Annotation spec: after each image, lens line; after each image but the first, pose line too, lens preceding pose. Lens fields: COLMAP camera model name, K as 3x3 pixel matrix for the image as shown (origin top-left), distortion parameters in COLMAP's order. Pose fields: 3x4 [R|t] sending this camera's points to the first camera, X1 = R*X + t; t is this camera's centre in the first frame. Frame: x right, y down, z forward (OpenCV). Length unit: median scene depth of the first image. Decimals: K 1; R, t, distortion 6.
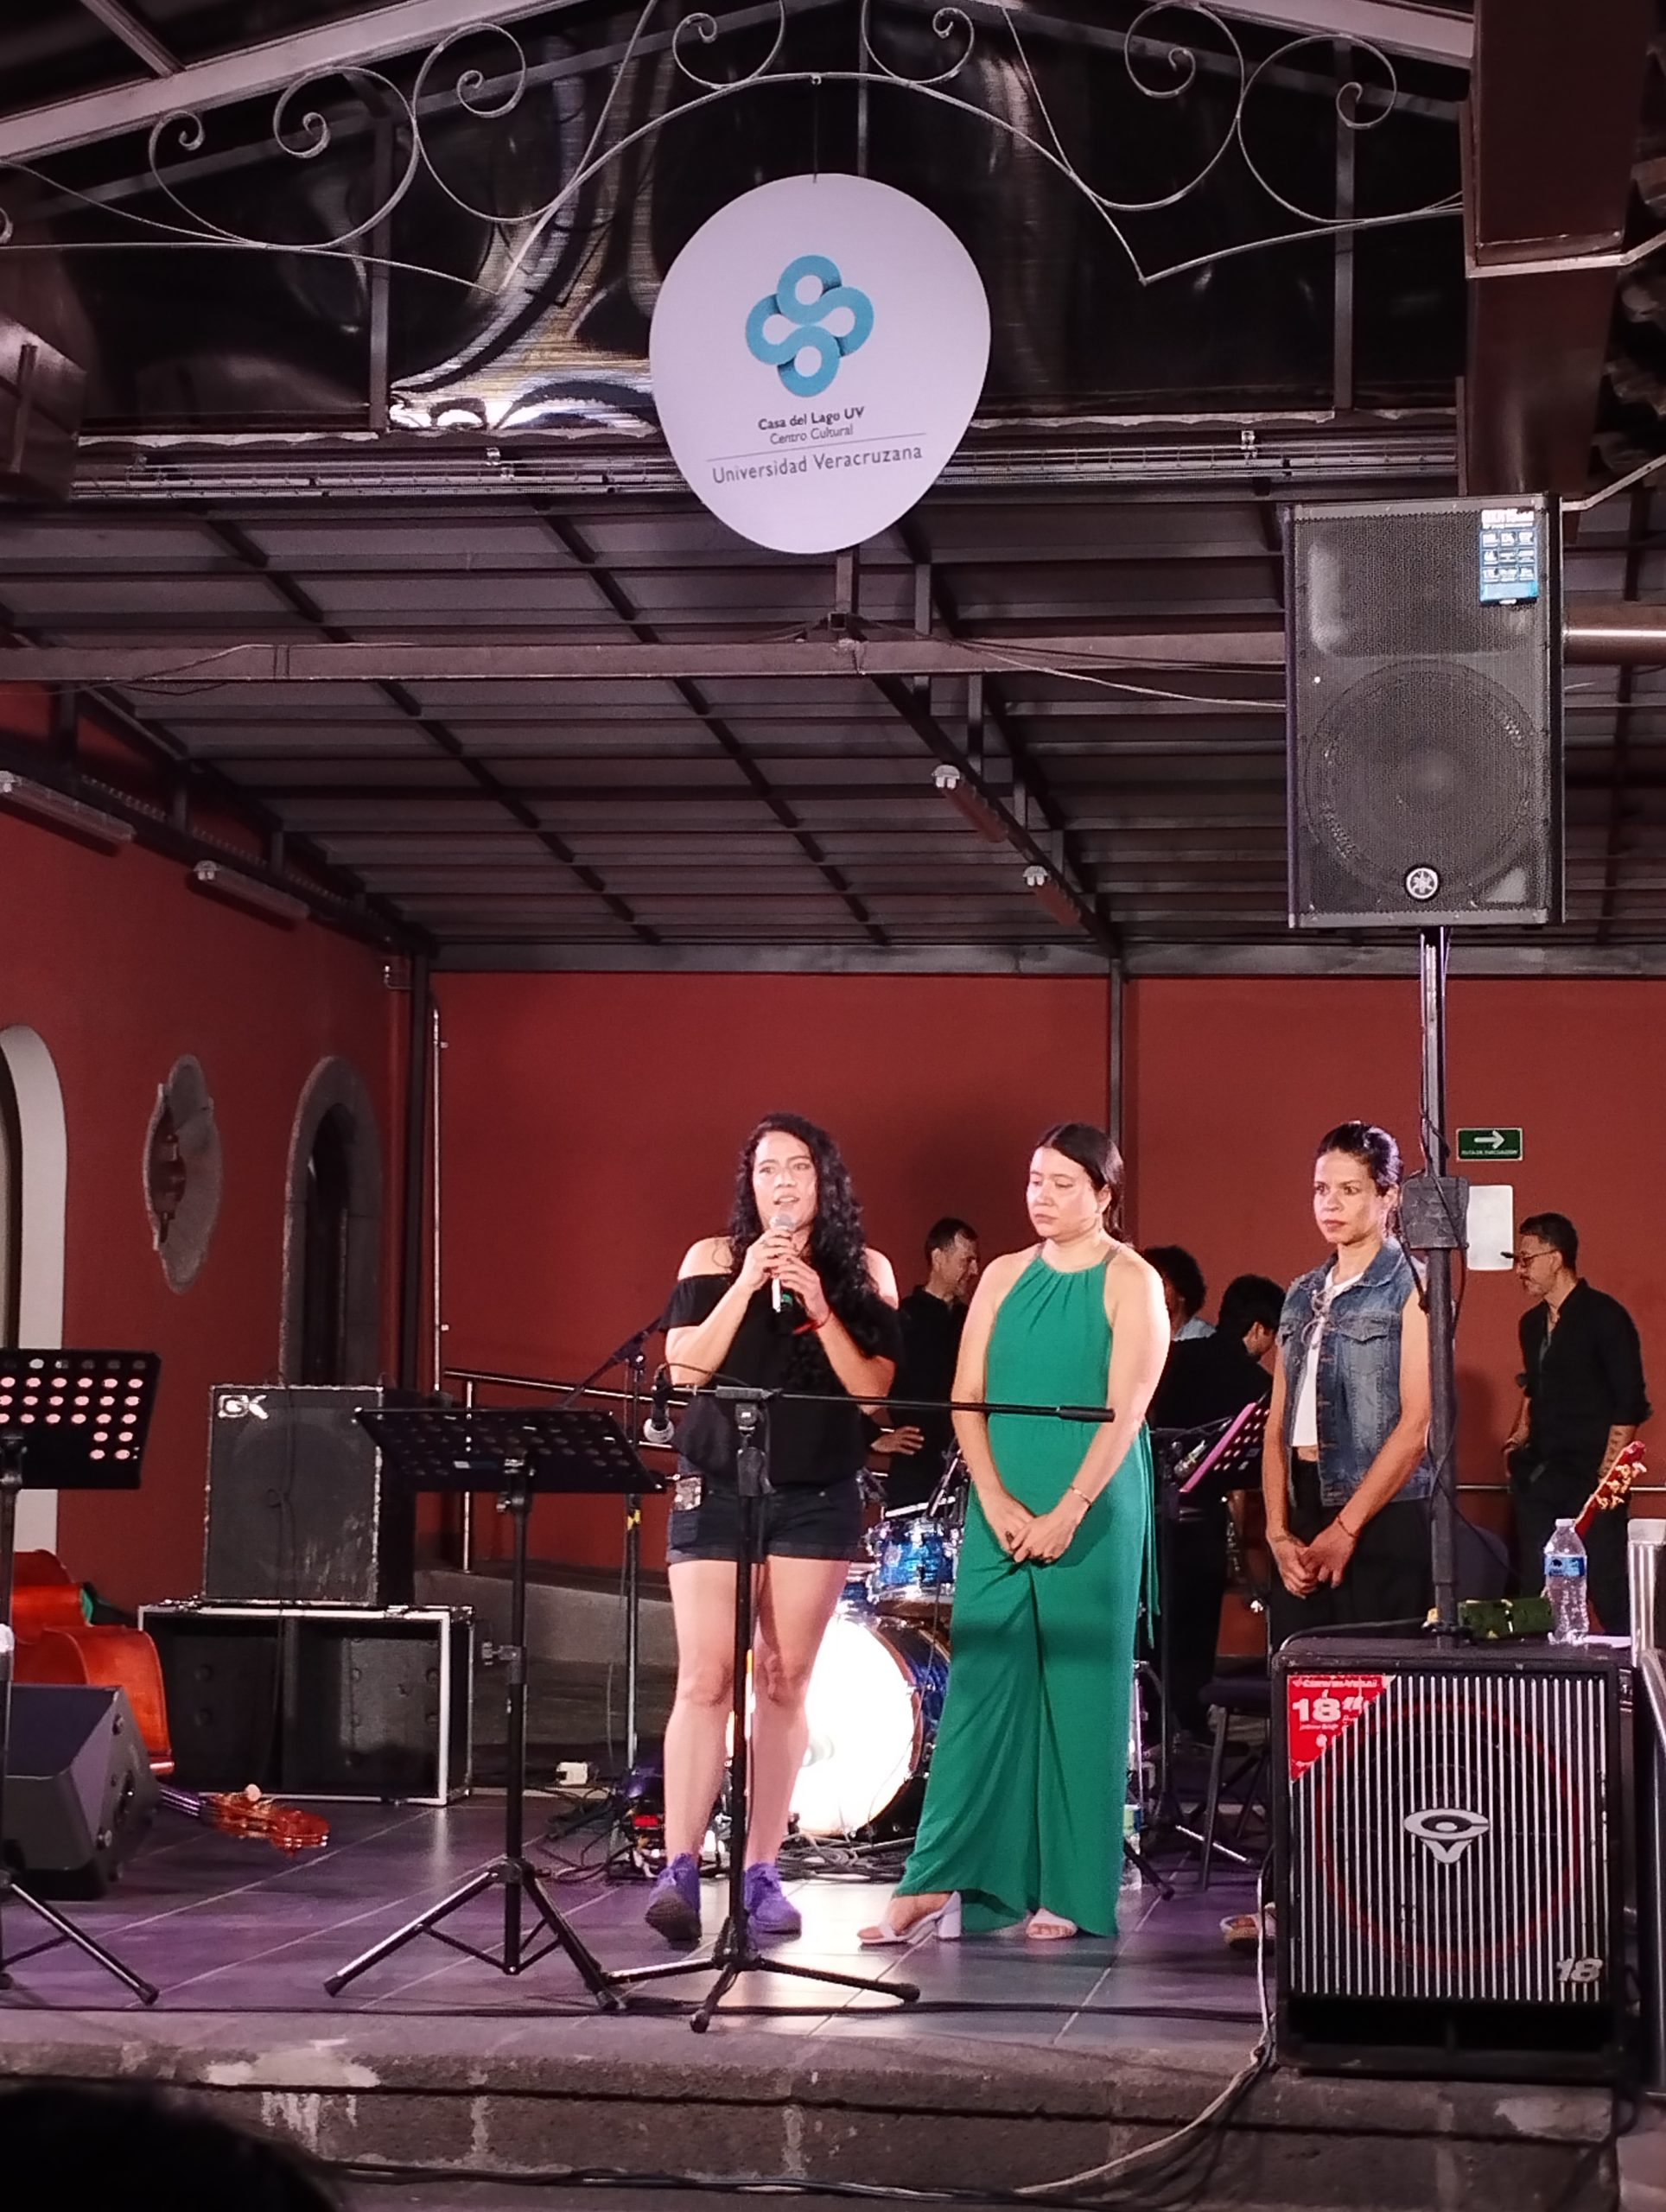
lens RADIAL K [[4138.4, 0, 833.0], [0, 4138.4, 1106.0], [0, 0, 1]] dist [0.089946, 0.057320]
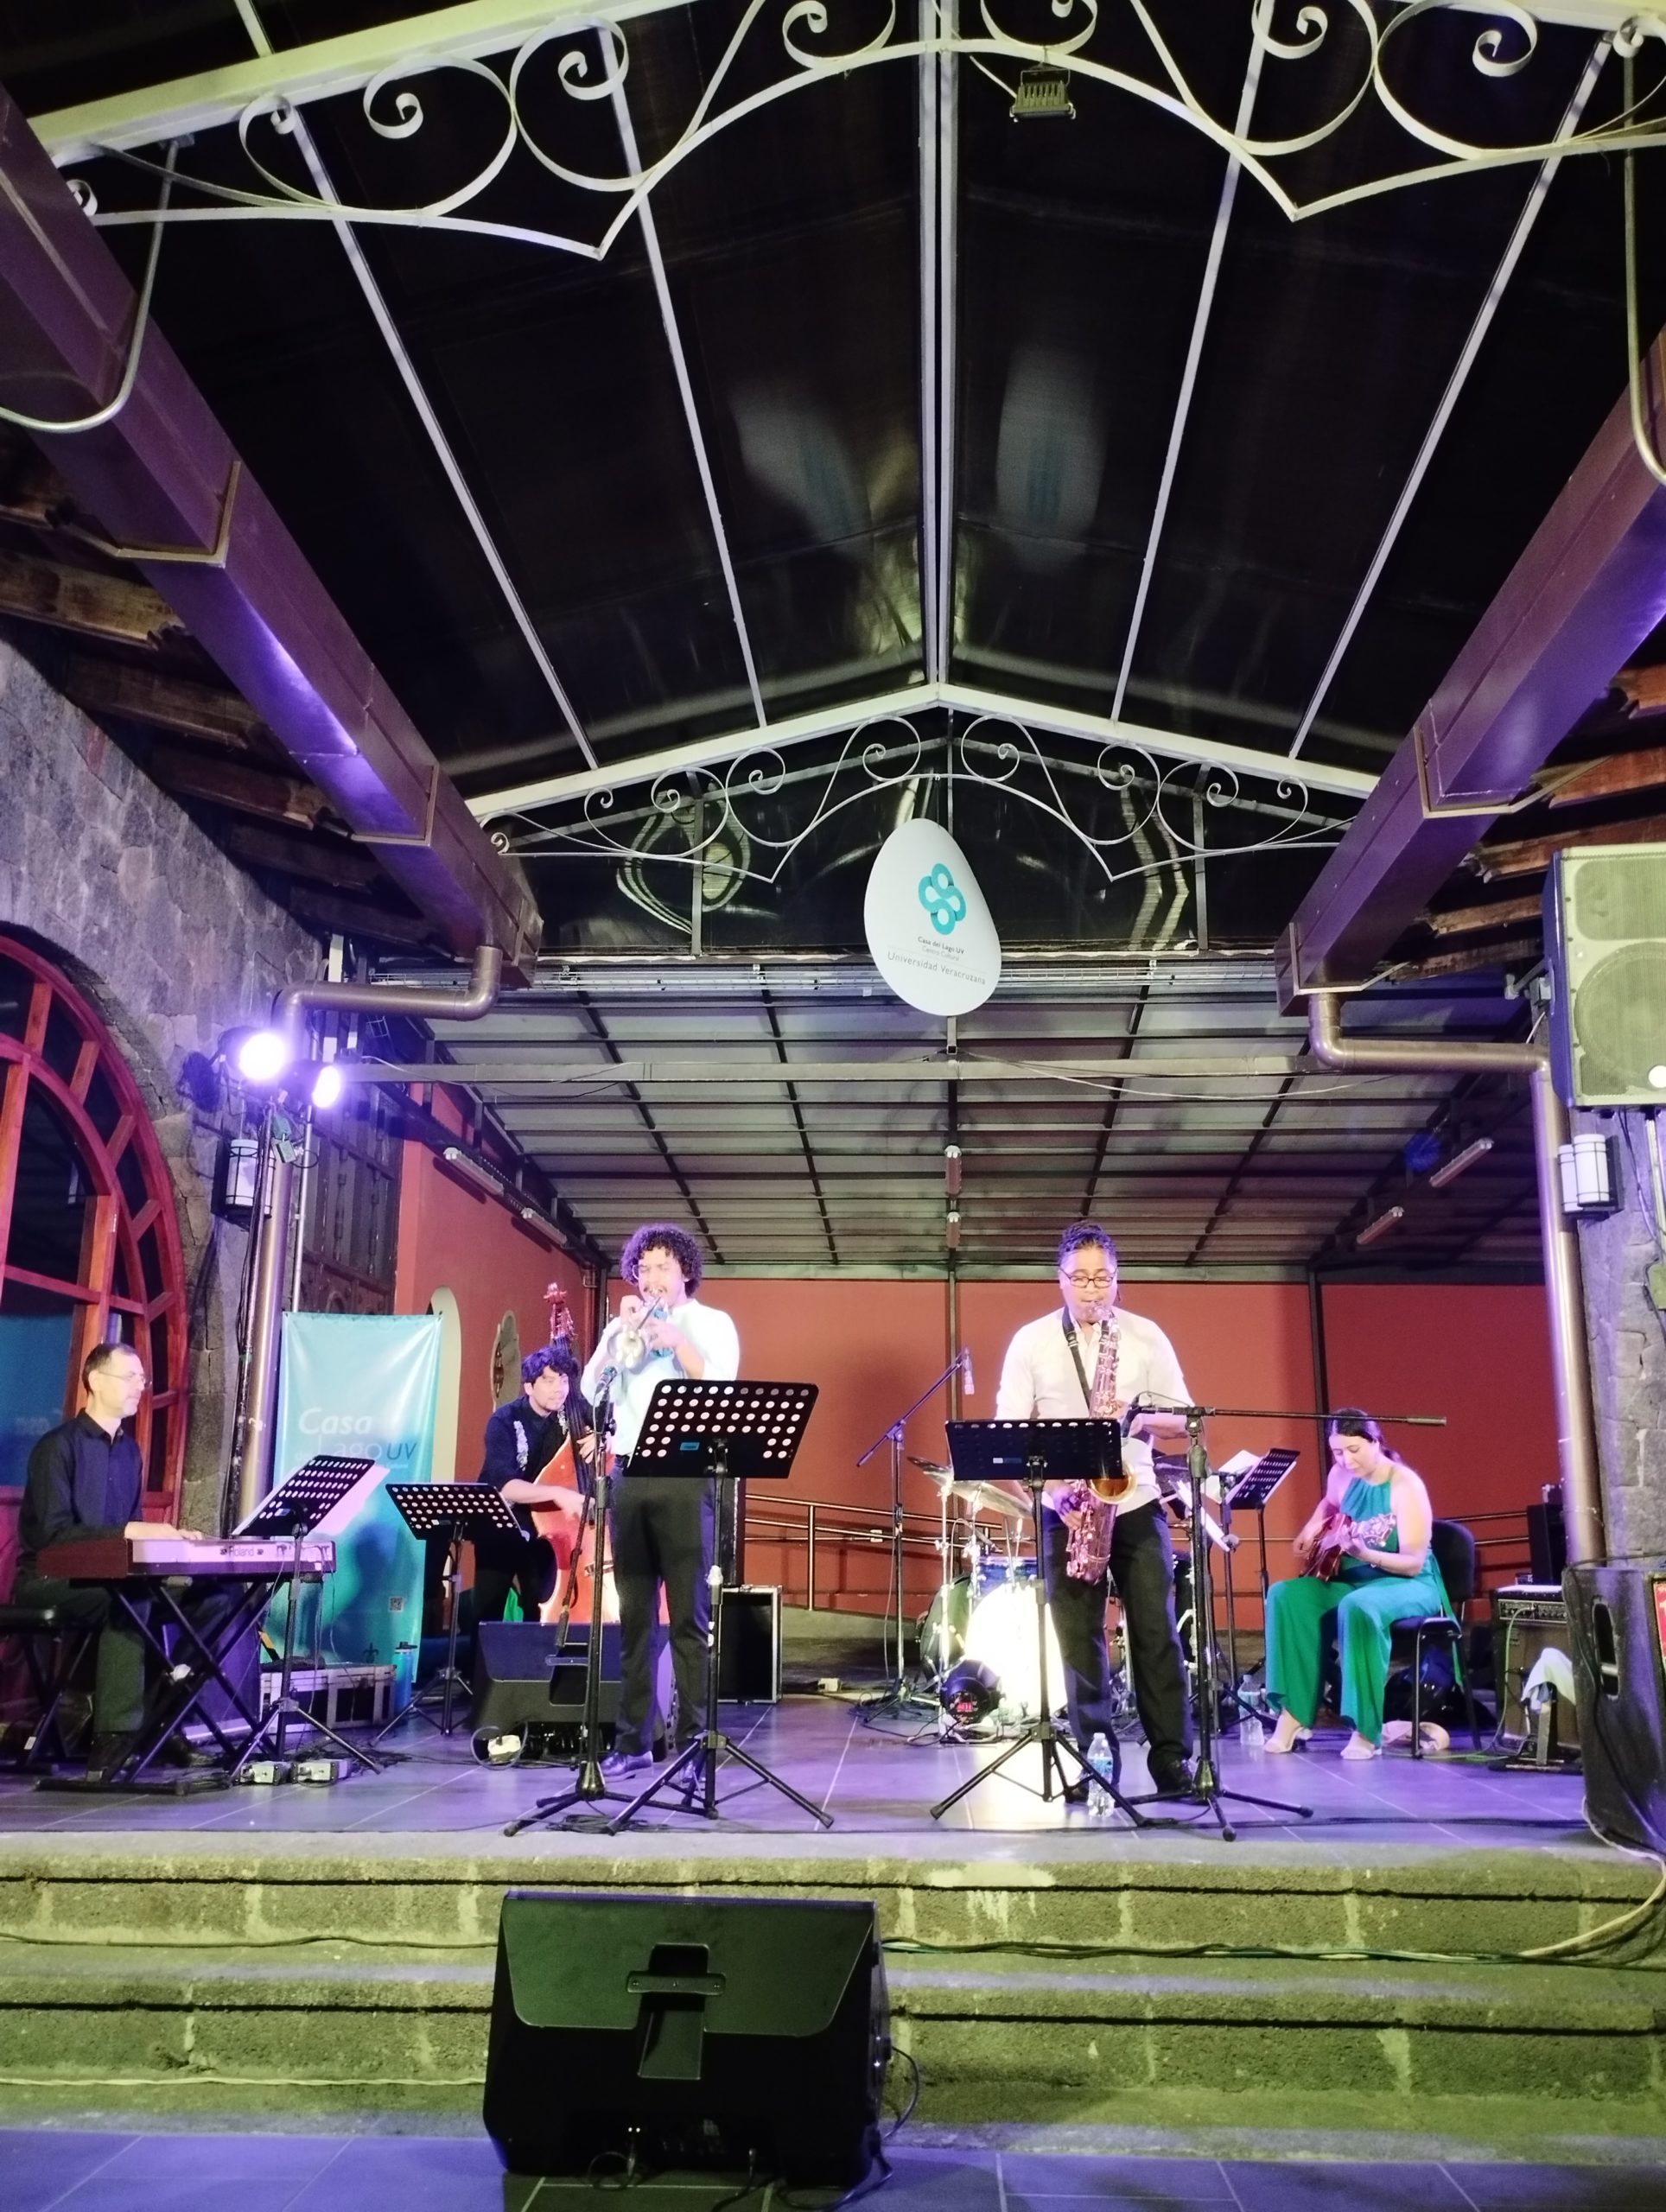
lens RADIAL K [[1820.1, 0, 831.6], [0, 1820.1, 1101.2], [0, 0, 1]] dist [0.108793, -0.135865]
pose [[0.994006, 0.015814, 0.108172, -0.258017], [0.001580, 0.987300, -0.158857, 0.069802], [-0.109311, 0.158076, 0.981358, 0.340686]]
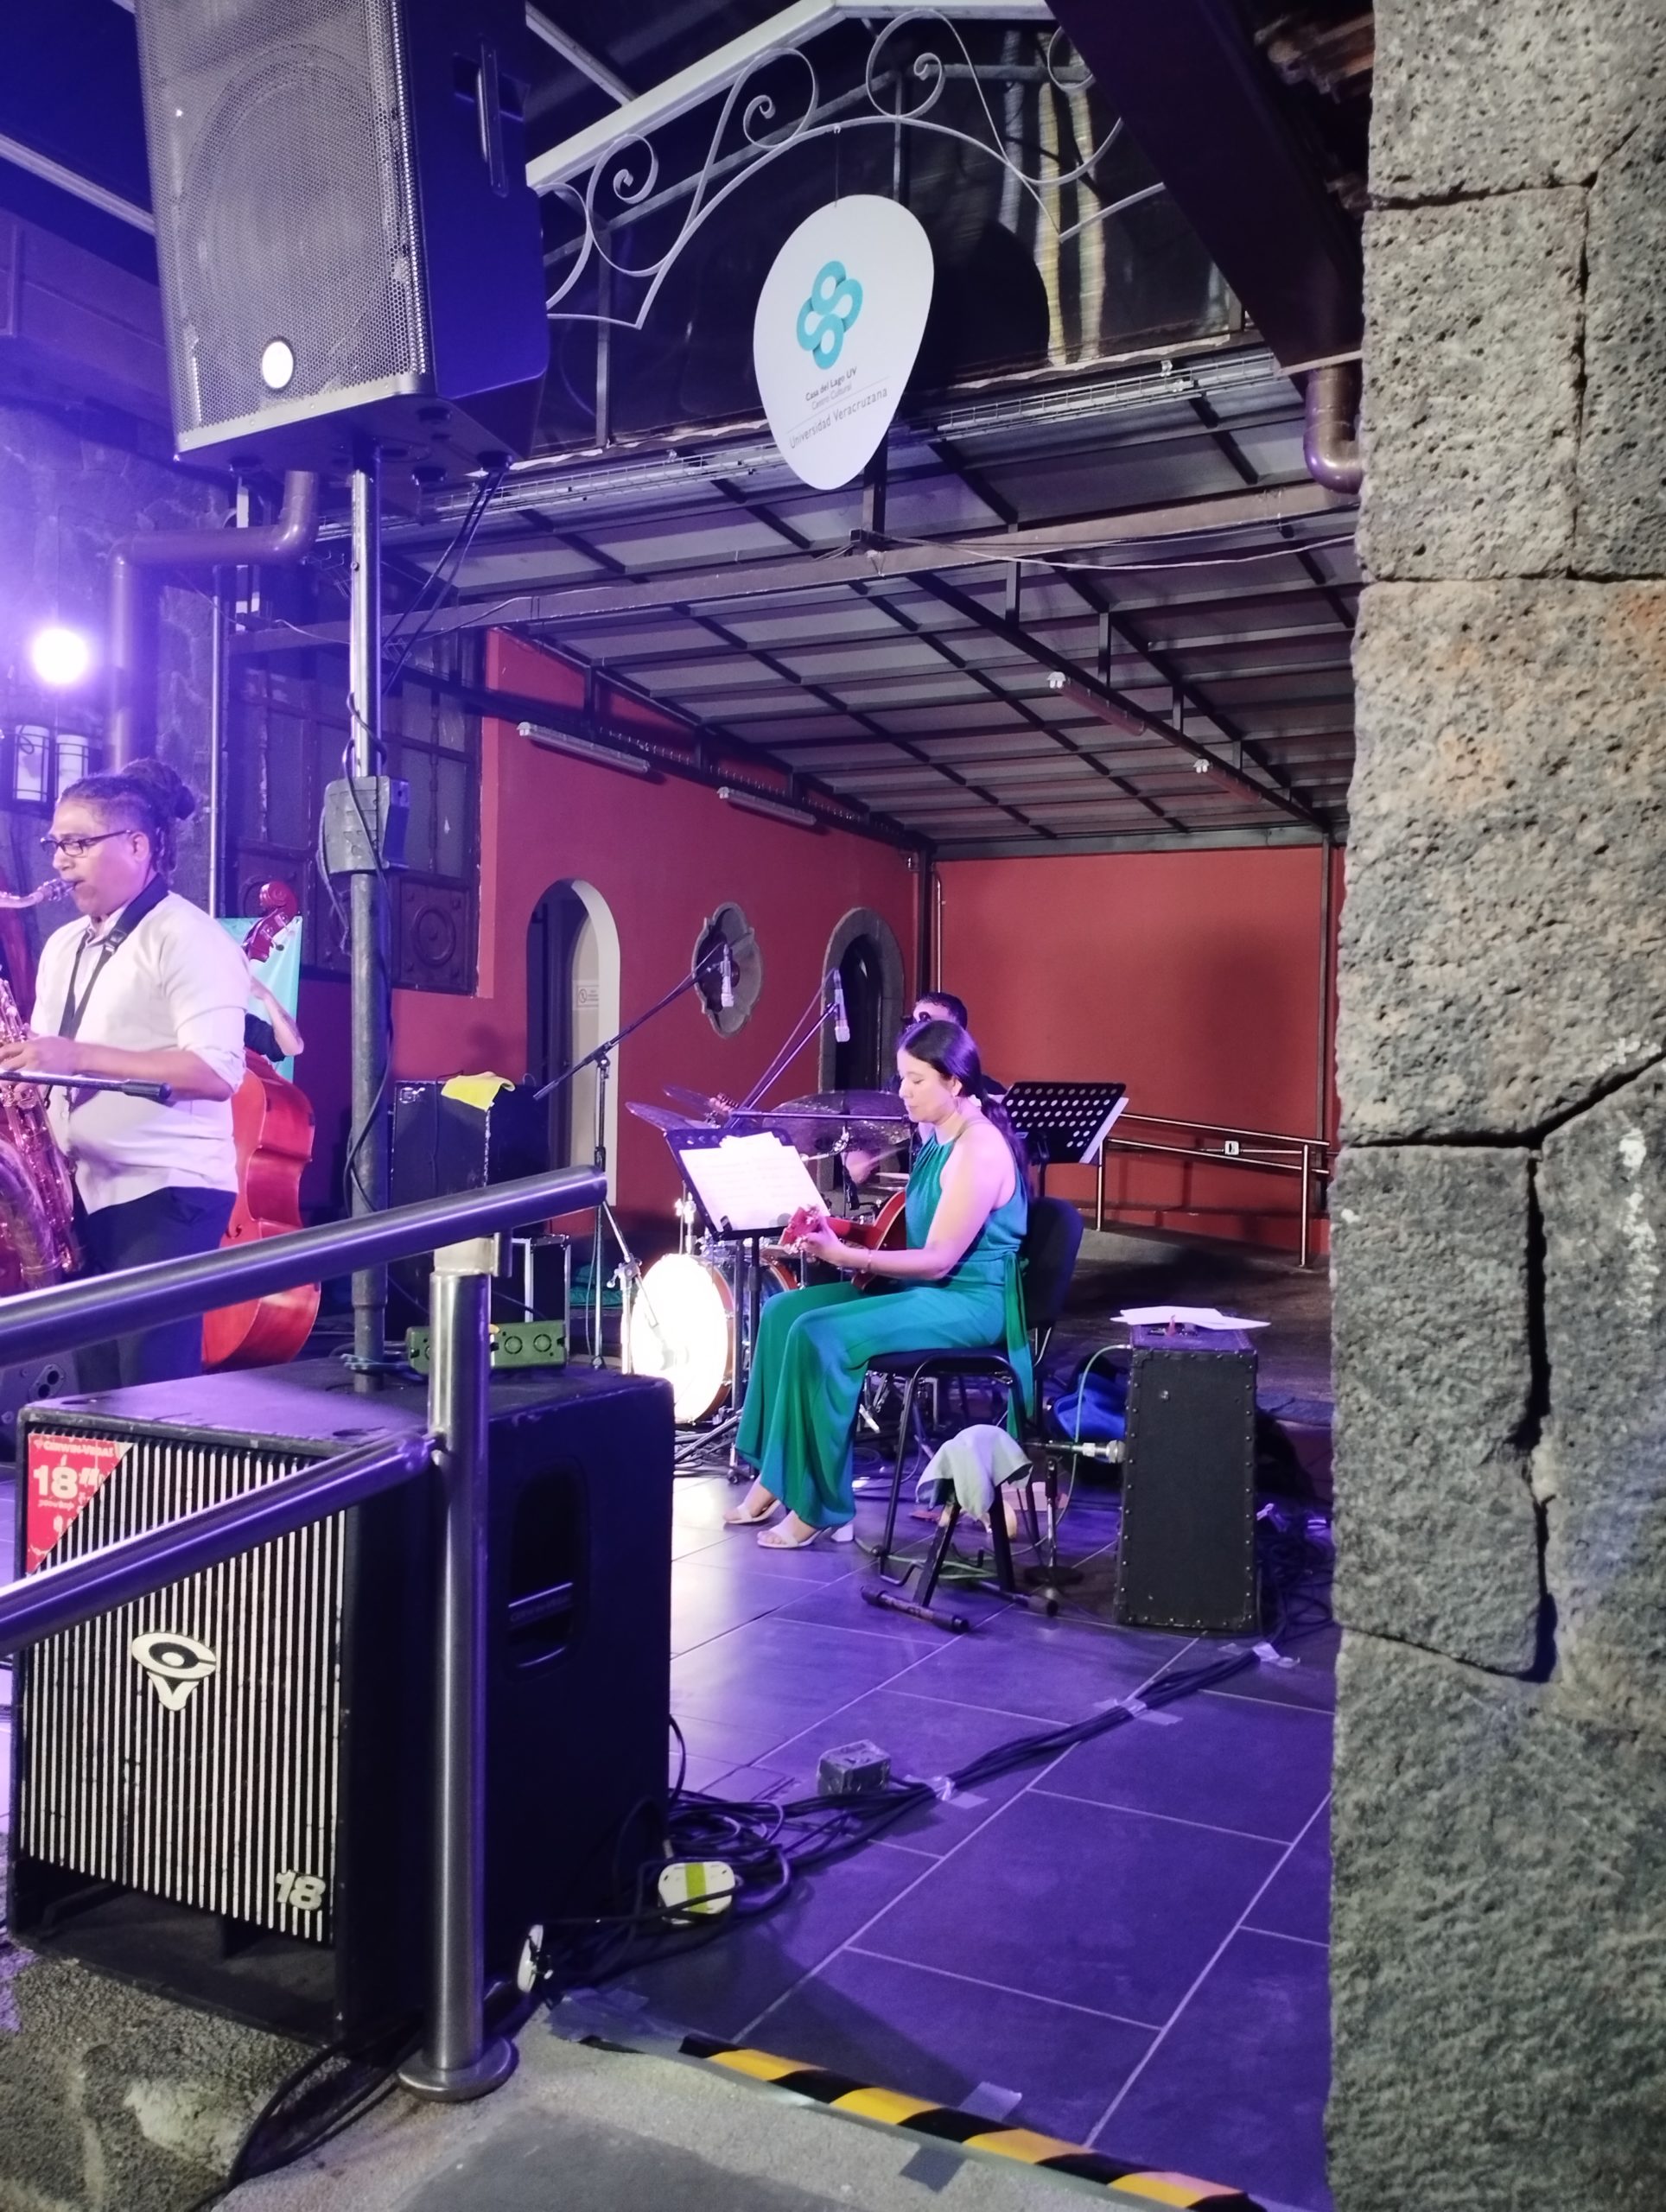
lens RADIAL K [[1820.1, 0, 831.6], [0, 1820.1, 1101.2], [0, 0, 1]] dist [0.108793, -0.135865]
pose [[0.946153, 0.005614, -0.323672, 0.347695], [0.016290, 0.997757, 0.064926, 0.057566], [0.323310, -0.066703, 0.943939, 0.724350]]
